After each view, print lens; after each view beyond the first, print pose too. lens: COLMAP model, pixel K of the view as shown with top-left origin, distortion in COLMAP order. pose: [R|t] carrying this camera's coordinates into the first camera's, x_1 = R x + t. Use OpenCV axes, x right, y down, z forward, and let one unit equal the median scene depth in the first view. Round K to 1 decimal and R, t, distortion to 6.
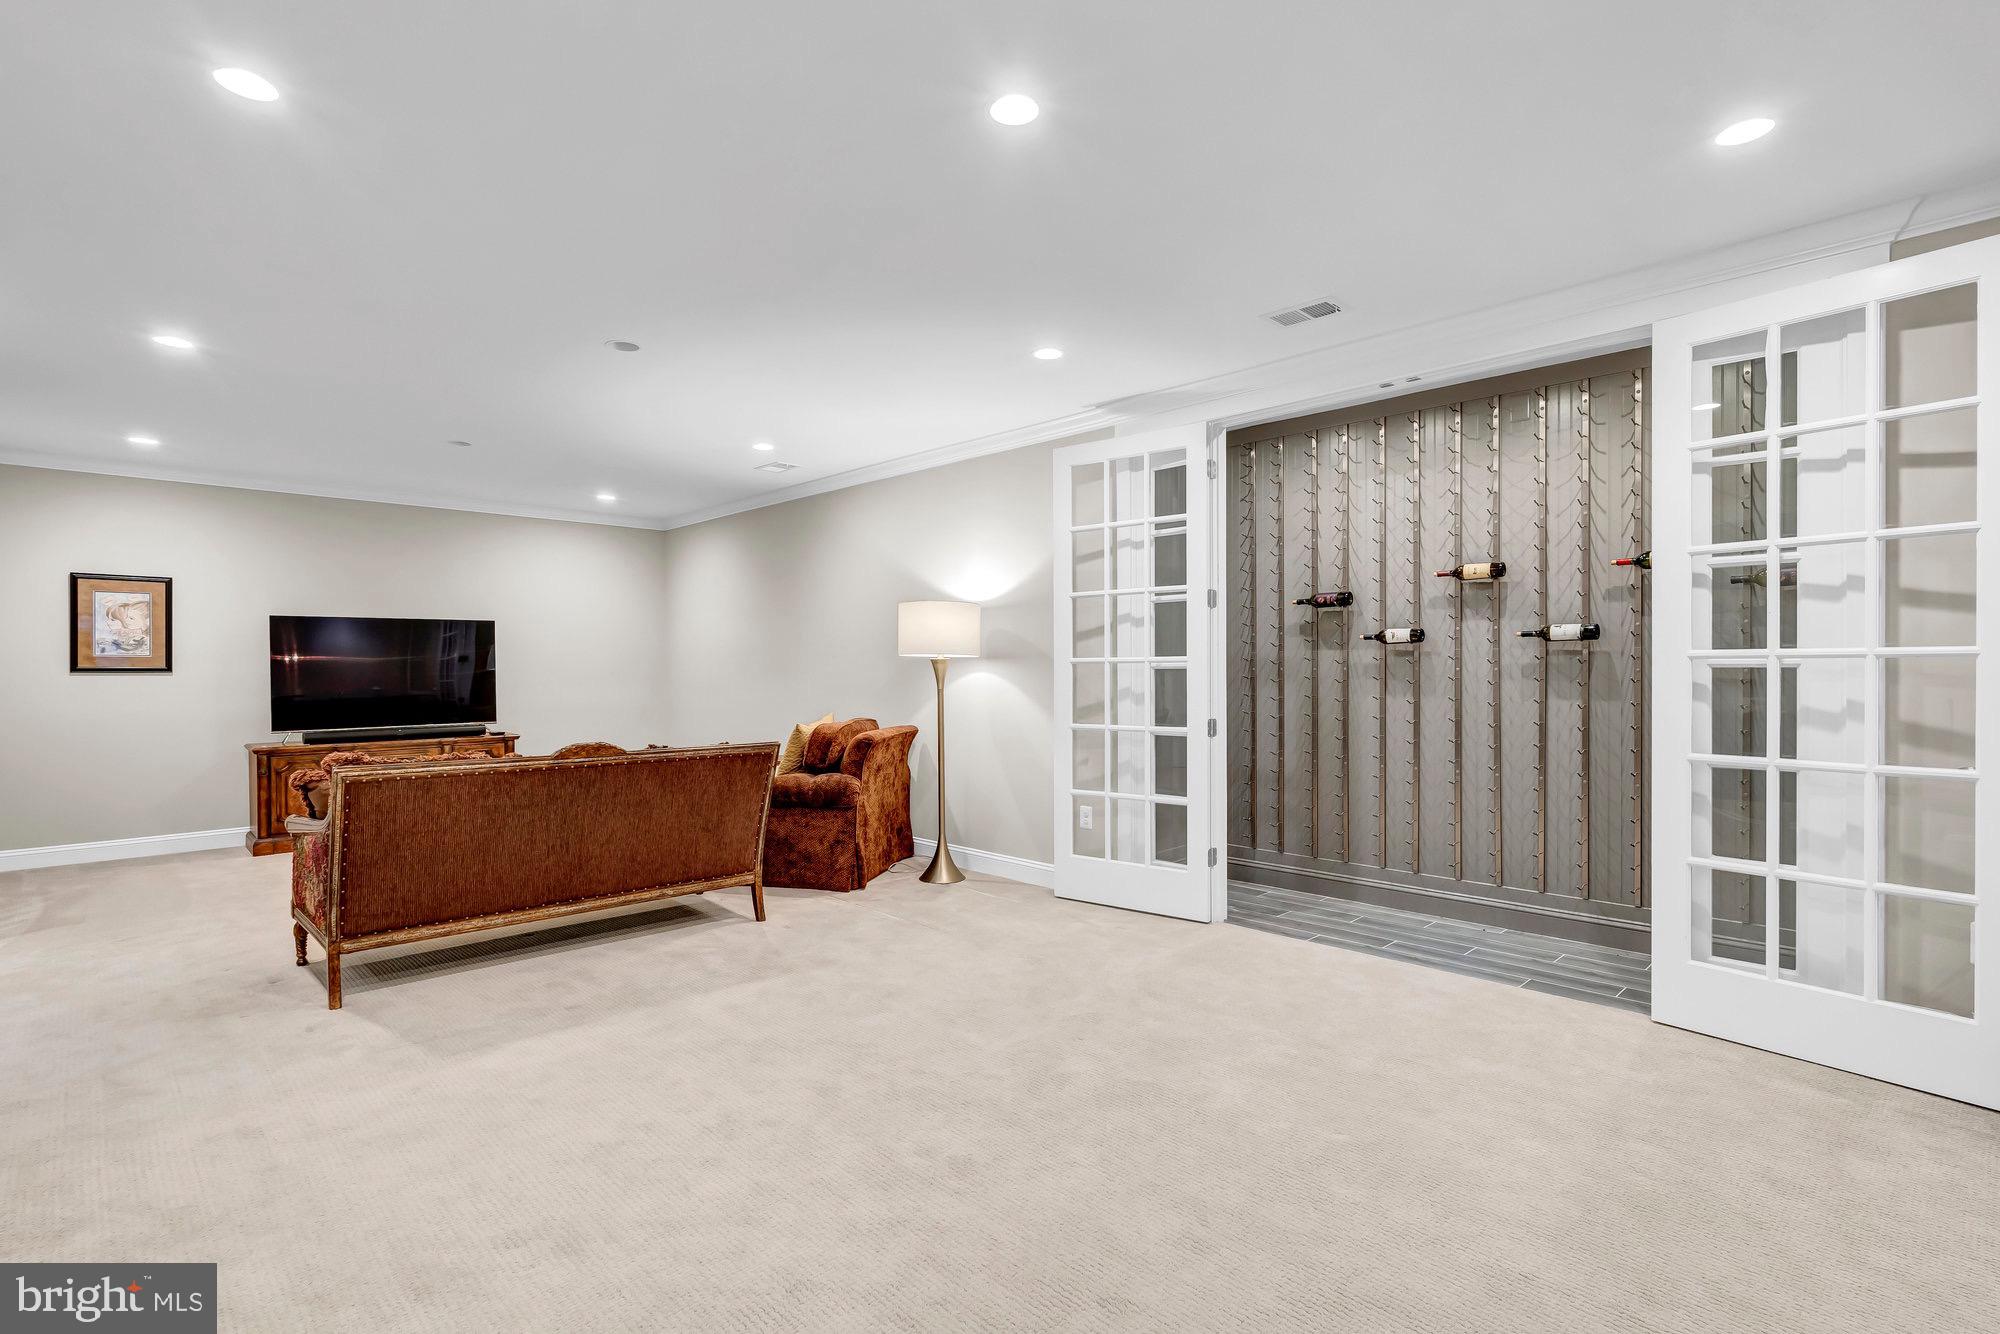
lens RADIAL K [[967.5, 0, 998.7], [0, 967.5, 678.1], [0, 0, 1]] dist [0.001144, 0.000558]
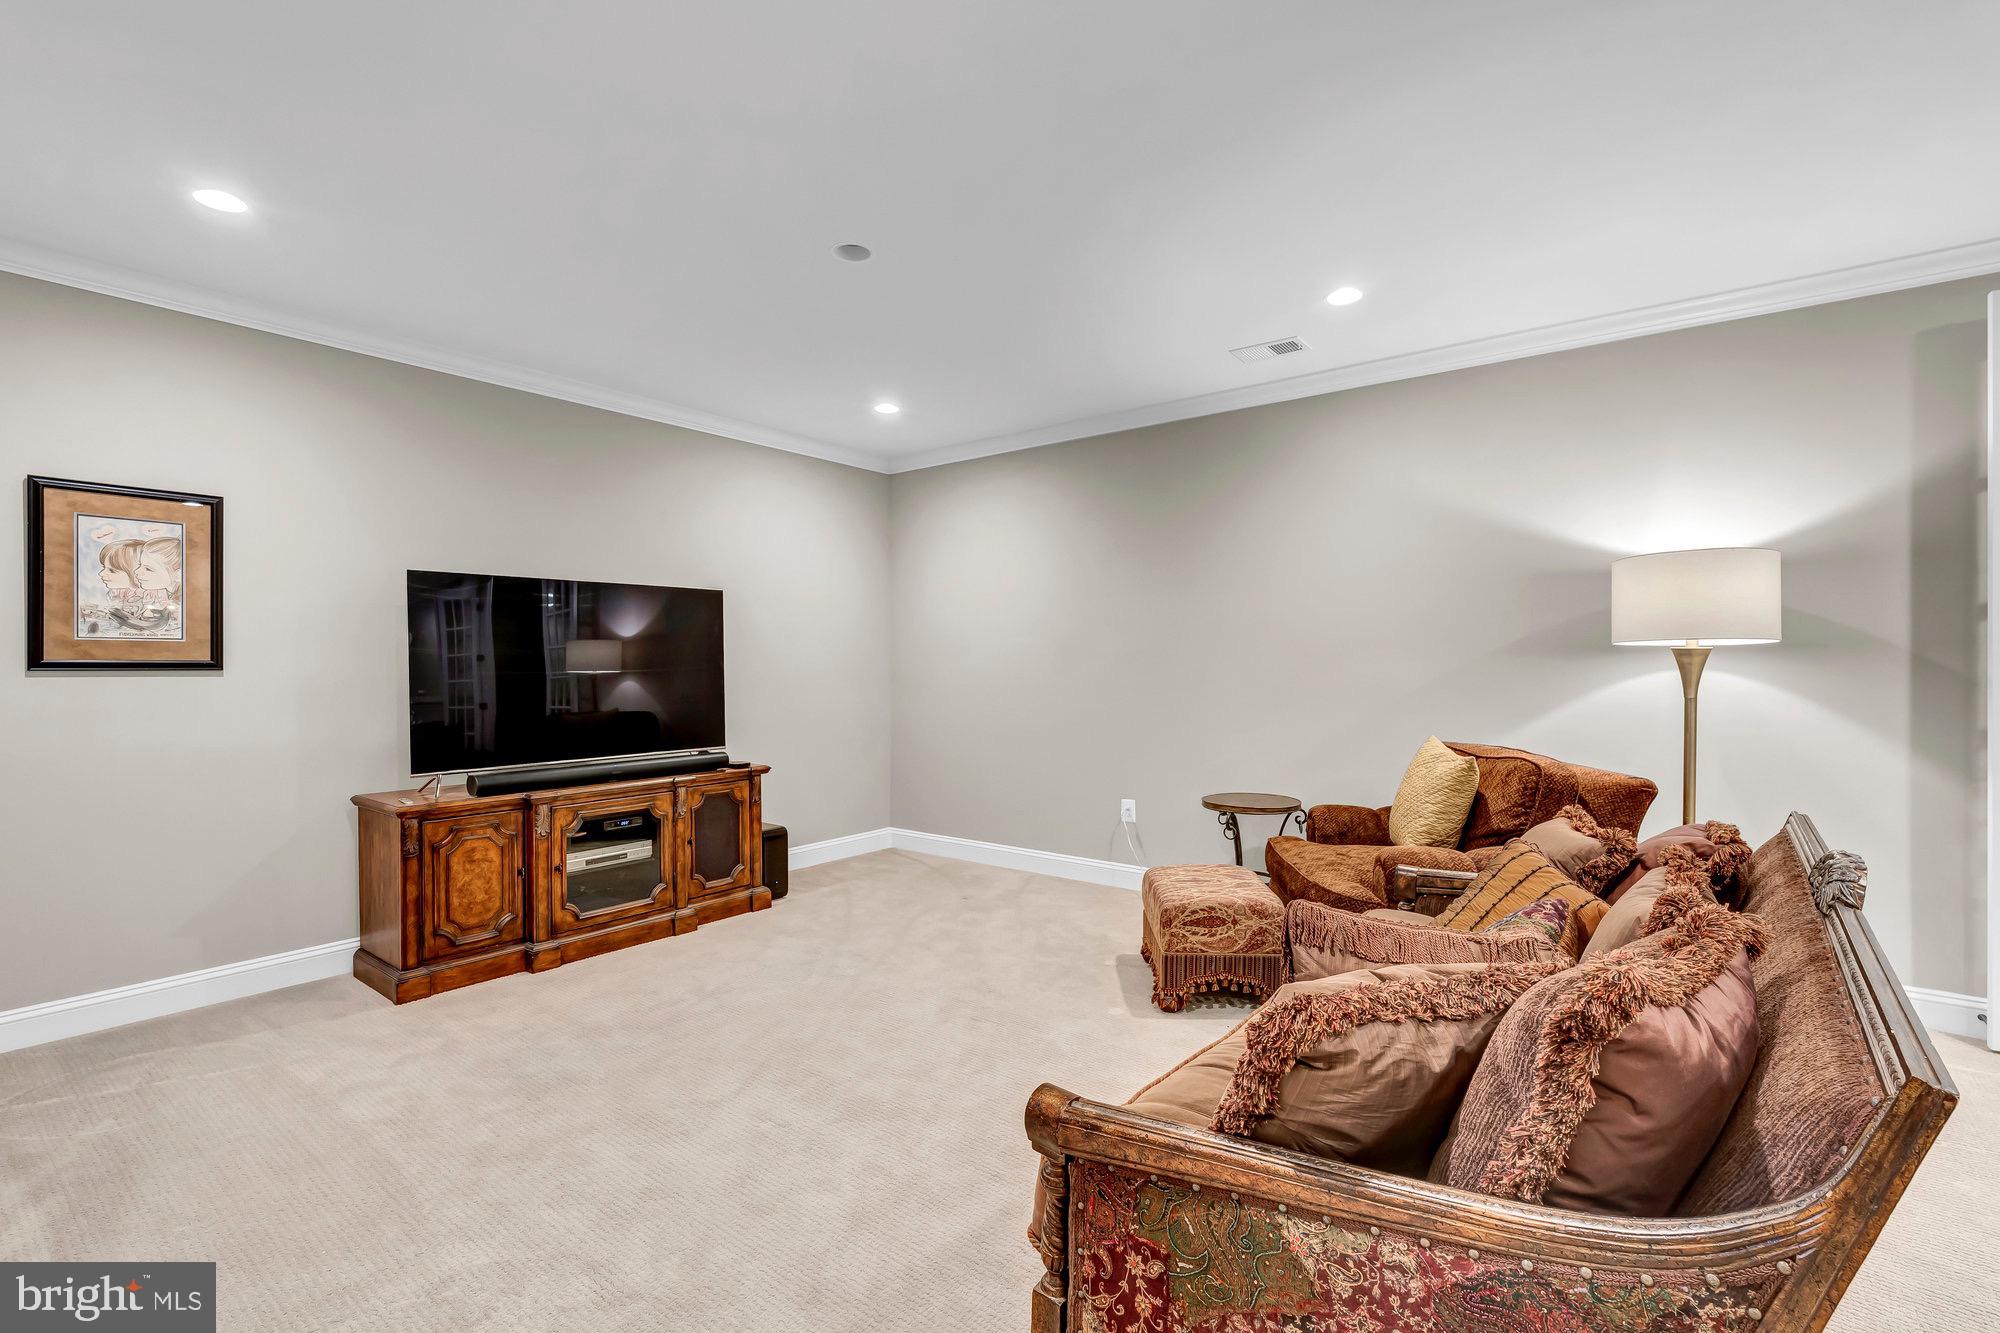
lens RADIAL K [[916.0, 0, 1004.6], [0, 916.0, 676.2], [0, 0, 1]] dist [-0.001987, 0.000152]
pose [[0.989946, -0.001431, 0.141436, -0.495754], [0.001397, 0.999999, 0.000344, -0.002100], [-0.141436, -0.000143, 0.989947, 0.431206]]
